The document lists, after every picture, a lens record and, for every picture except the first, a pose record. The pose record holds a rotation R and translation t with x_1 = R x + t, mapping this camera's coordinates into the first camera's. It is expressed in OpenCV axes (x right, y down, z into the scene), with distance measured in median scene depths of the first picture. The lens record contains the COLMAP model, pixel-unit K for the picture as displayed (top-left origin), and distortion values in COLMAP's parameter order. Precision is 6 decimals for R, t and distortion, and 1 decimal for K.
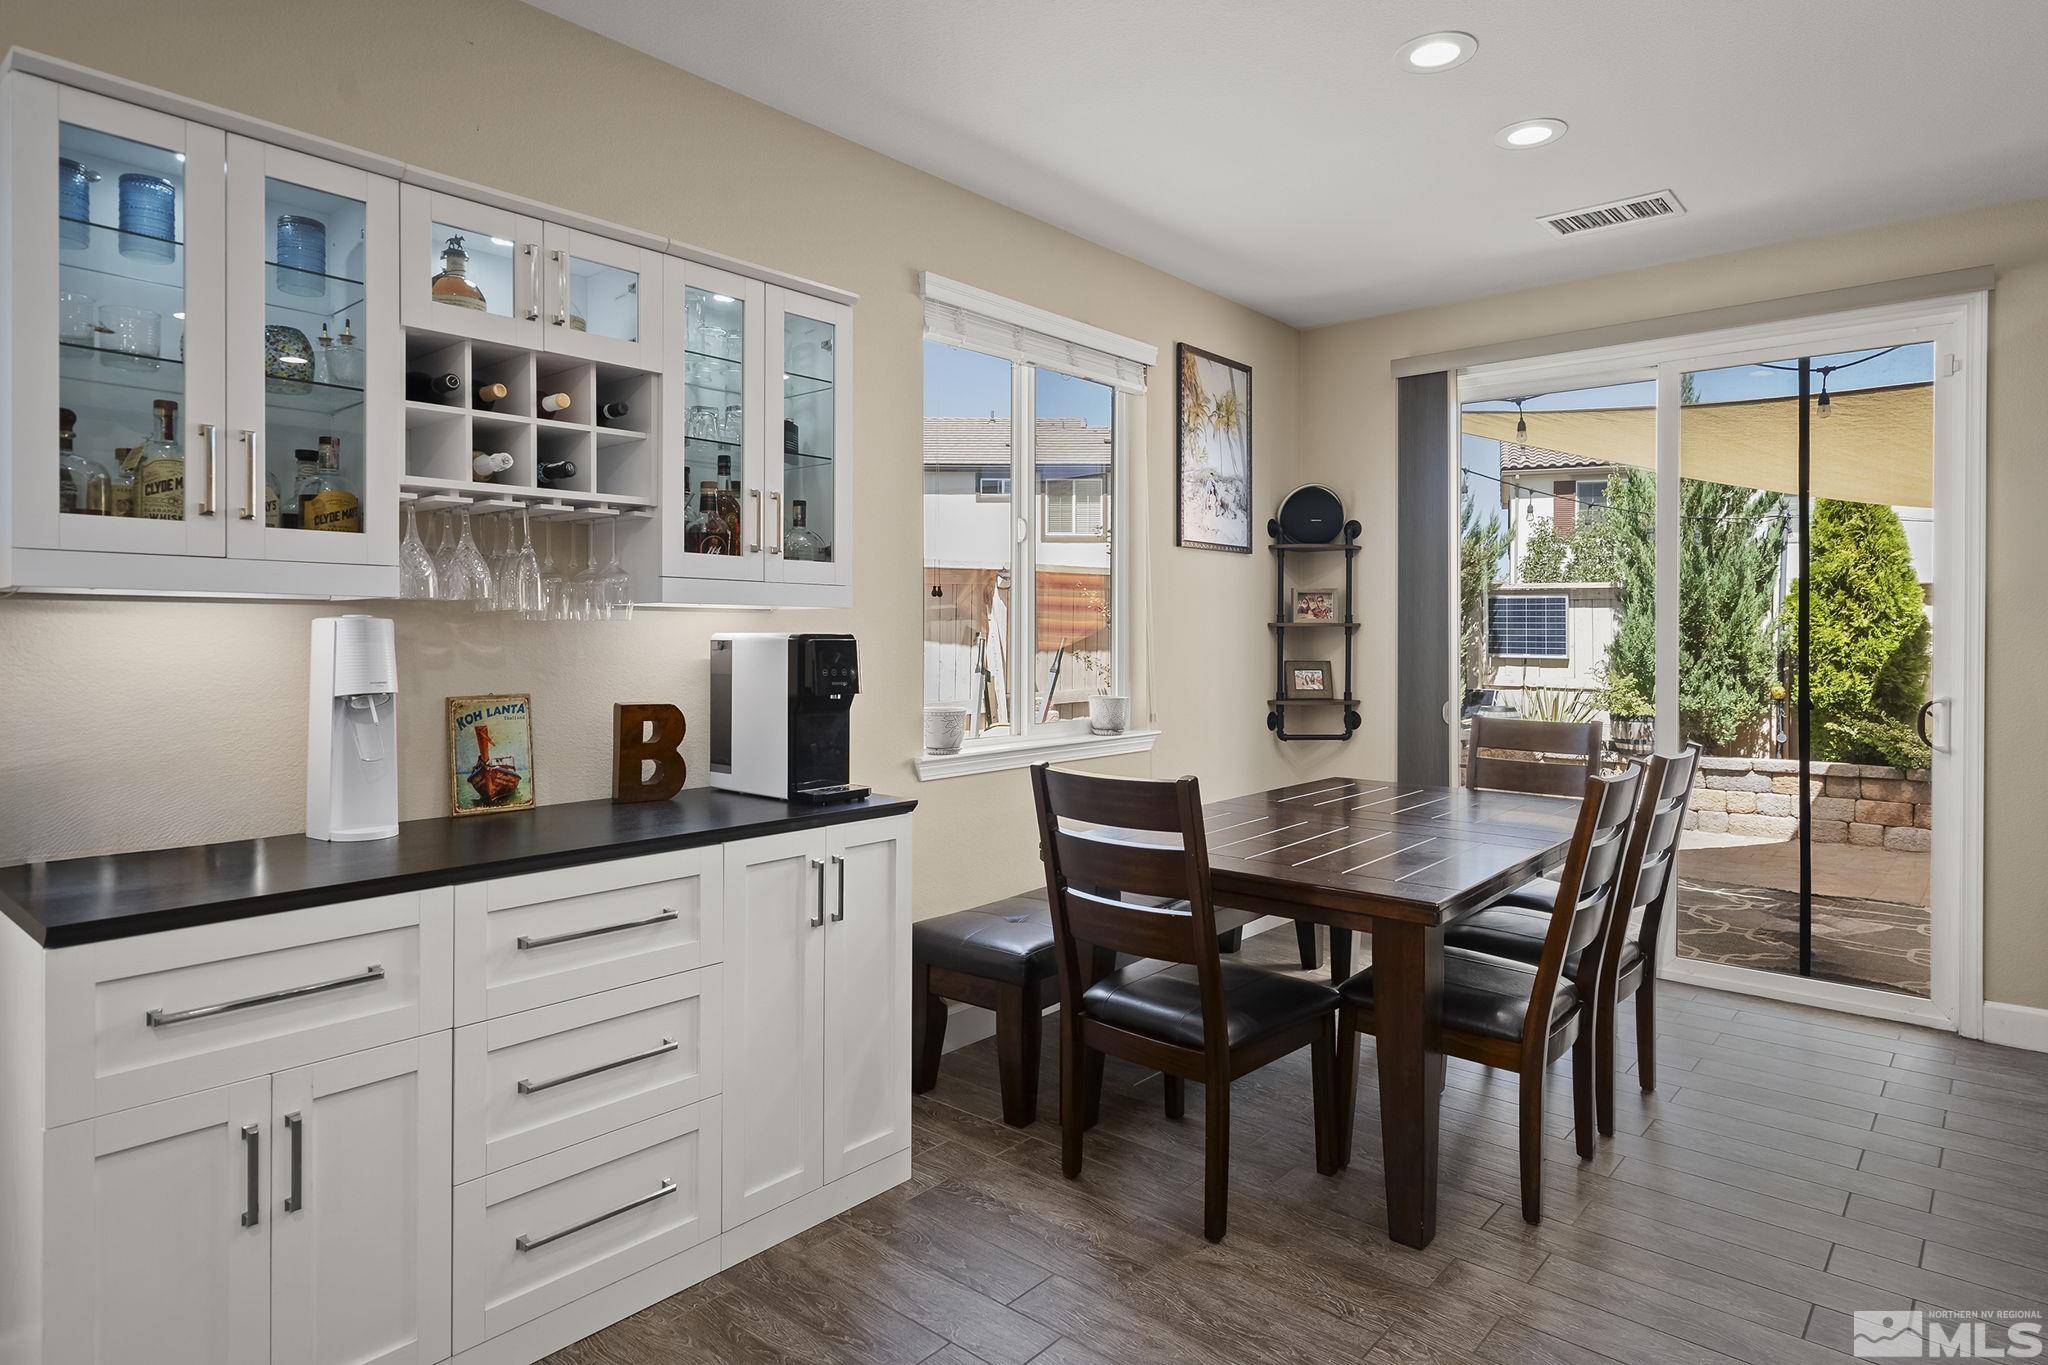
lens RADIAL K [[1145.5, 0, 1032.6], [0, 1145.5, 645.3], [0, 0, 1]] dist [0.000426, -0.001365]
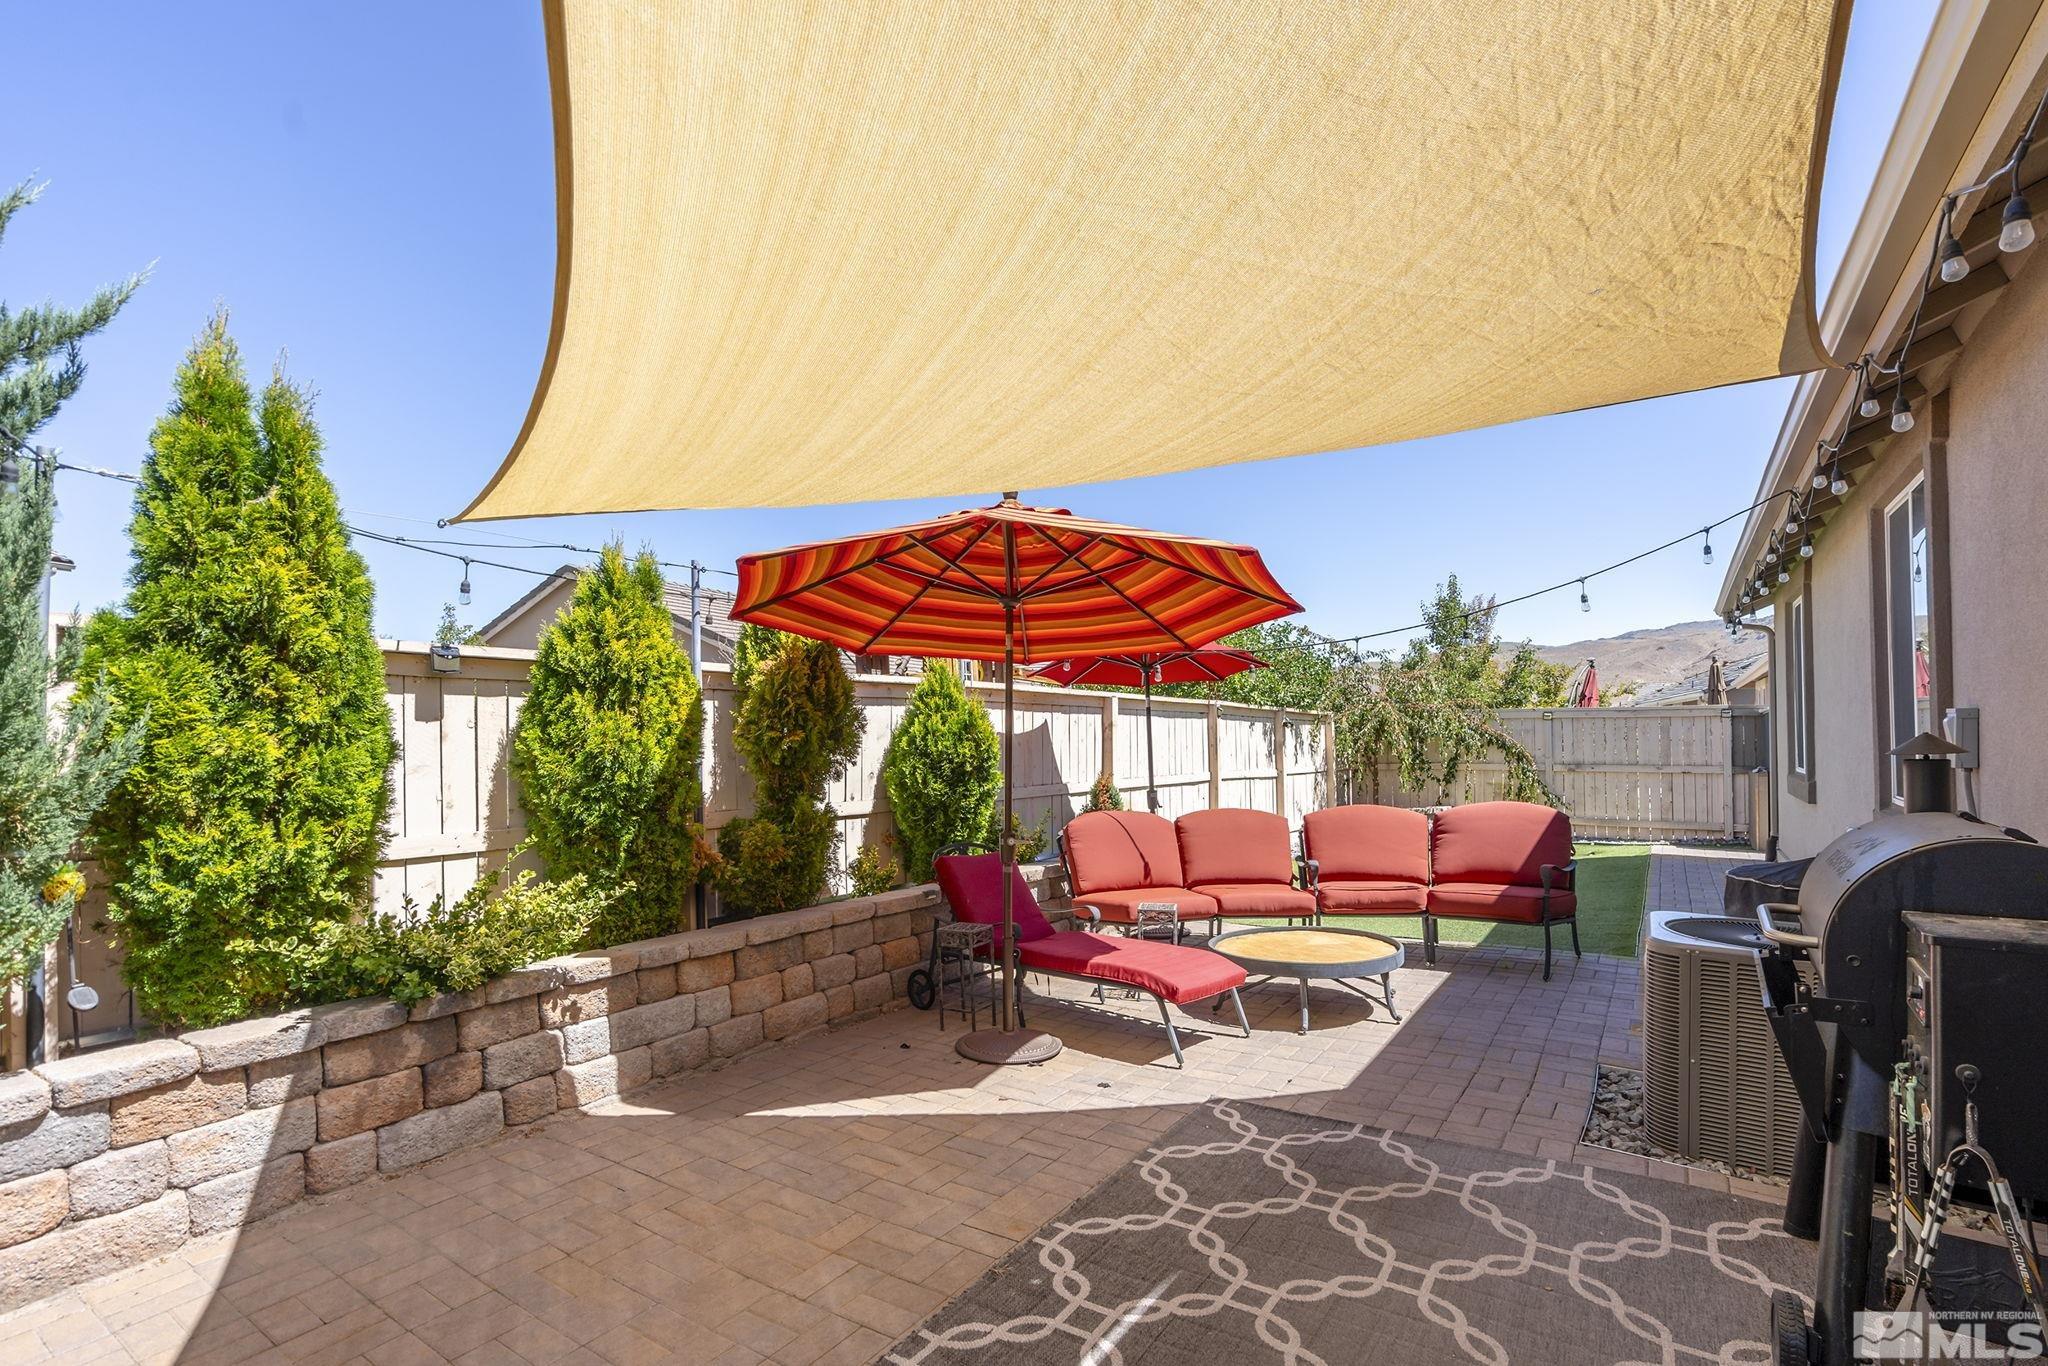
lens RADIAL K [[938.1, 0, 987.5], [0, 938.1, 734.4], [0, 0, 1]] dist [-0.002320, 0.000680]
pose [[-0.079522, 0.001344, 0.996832, 0.699193], [0.020829, 0.999783, 0.000314, -0.013982], [-0.996615, 0.020788, -0.079533, 1.665368]]
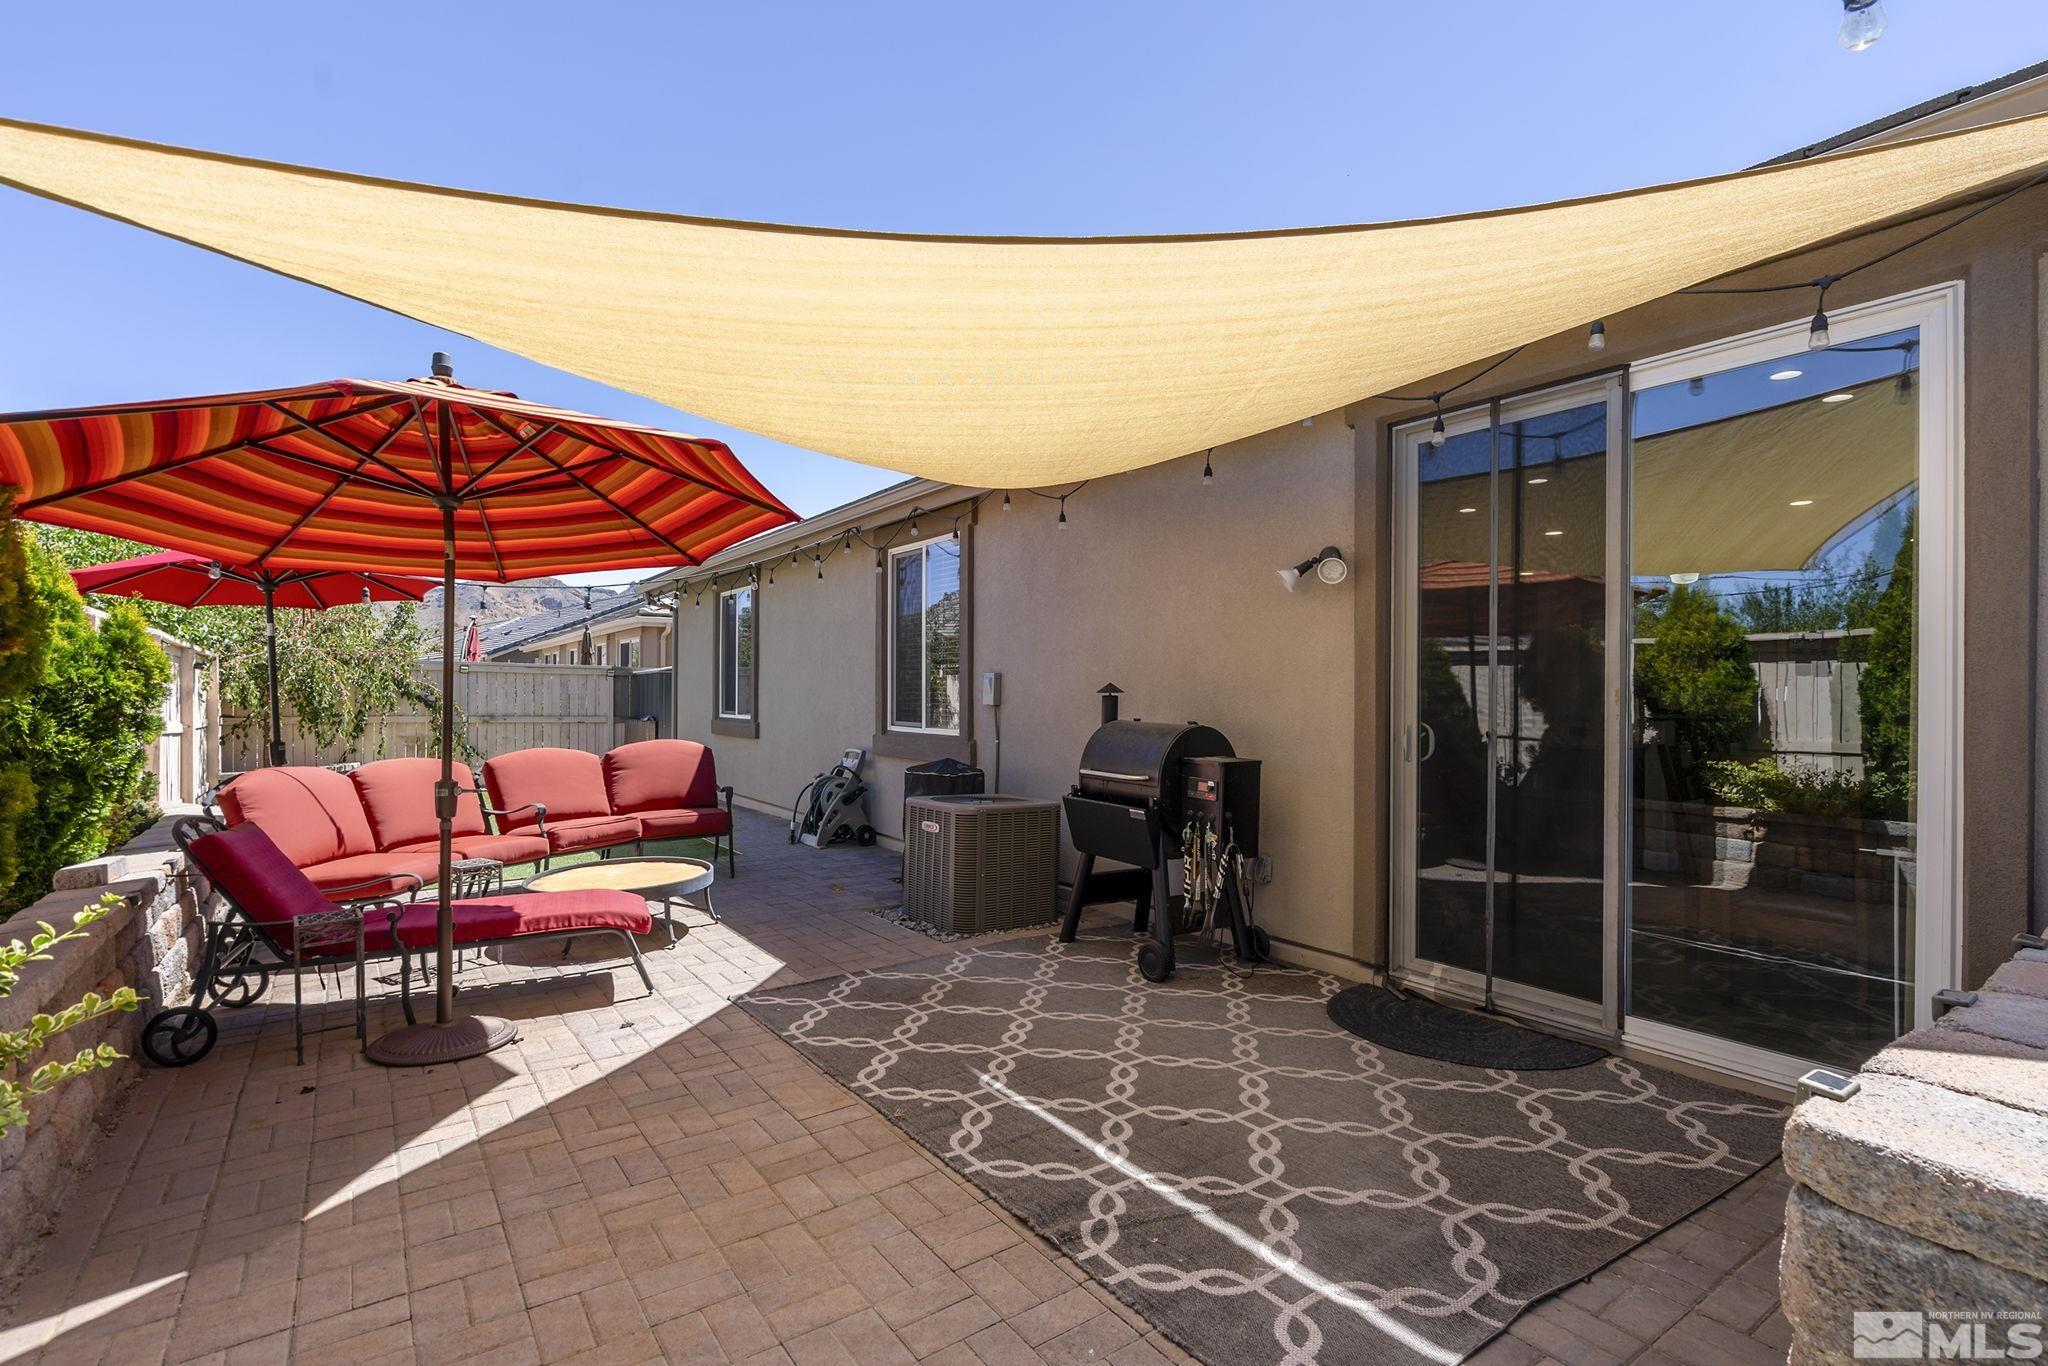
lens RADIAL K [[938.1, 0, 1027.0], [0, 938.1, 688.5], [0, 0, 1]] dist [-0.002320, 0.000680]
pose [[-0.961747, -0.013162, 0.273622, 1.191575], [-0.012981, 0.999913, 0.002473, 0.012302], [-0.273630, -0.001173, -0.961834, 2.628803]]
